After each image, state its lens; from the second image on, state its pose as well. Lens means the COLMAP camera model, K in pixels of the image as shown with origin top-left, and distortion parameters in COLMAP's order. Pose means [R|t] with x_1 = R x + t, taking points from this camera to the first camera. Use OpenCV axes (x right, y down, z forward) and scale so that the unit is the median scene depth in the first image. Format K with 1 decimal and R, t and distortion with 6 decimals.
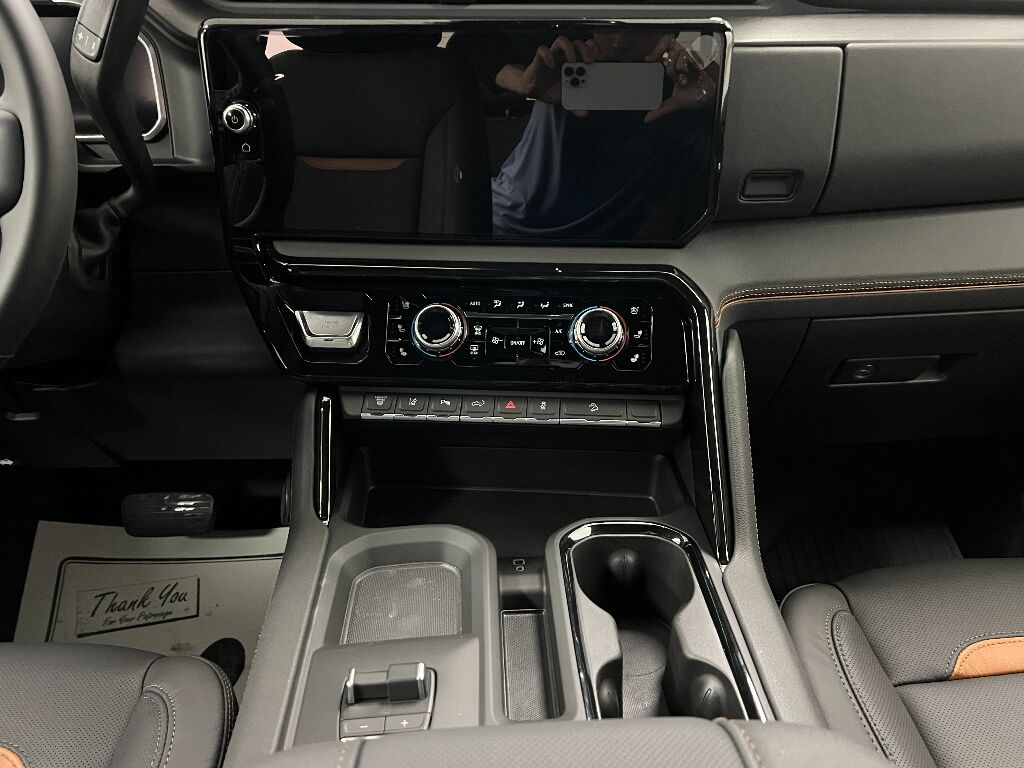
lens RADIAL K [[814.3, 0, 512.0], [0, 814.3, 384.0], [0, 0, 1]] dist [0.000525, 0.003167]
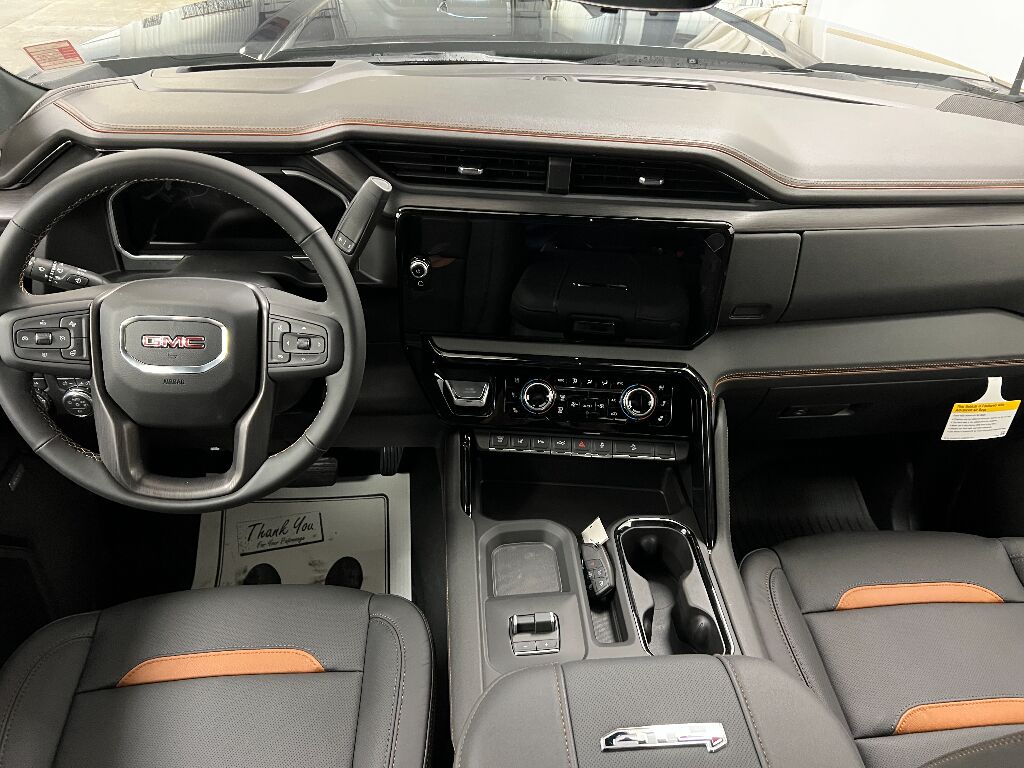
lens RADIAL K [[760.8, 0, 512.0], [0, 760.8, 384.0], [0, 0, 1]] dist [0.000140, -0.004487]
pose [[0.999227, 0.015821, 0.035996, -0.203226], [-0.020733, 0.989870, 0.140453, -0.311387], [-0.033409, -0.141090, 0.989433, -0.483578]]
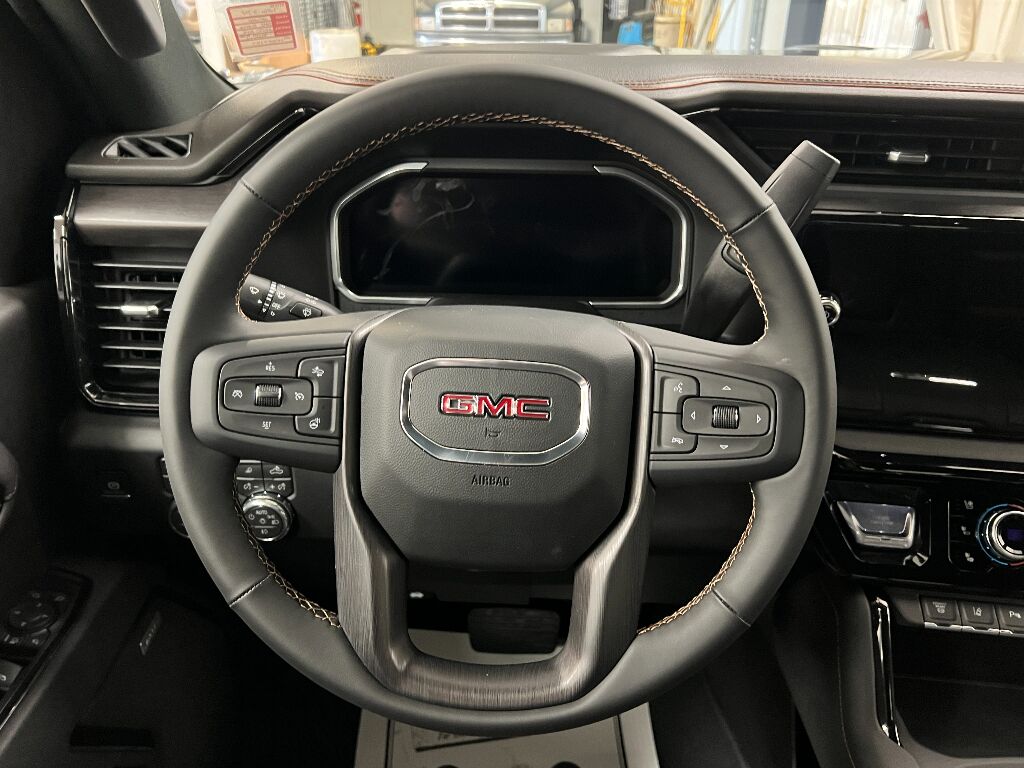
lens RADIAL K [[799.5, 0, 512.0], [0, 799.5, 384.0], [0, 0, 1]] dist [0.108697, -0.169391]
pose [[0.996114, 0.036948, -0.079945, -0.613122], [-0.038595, 0.999072, -0.019145, -0.207634], [0.079163, 0.022156, 0.996615, 0.029193]]
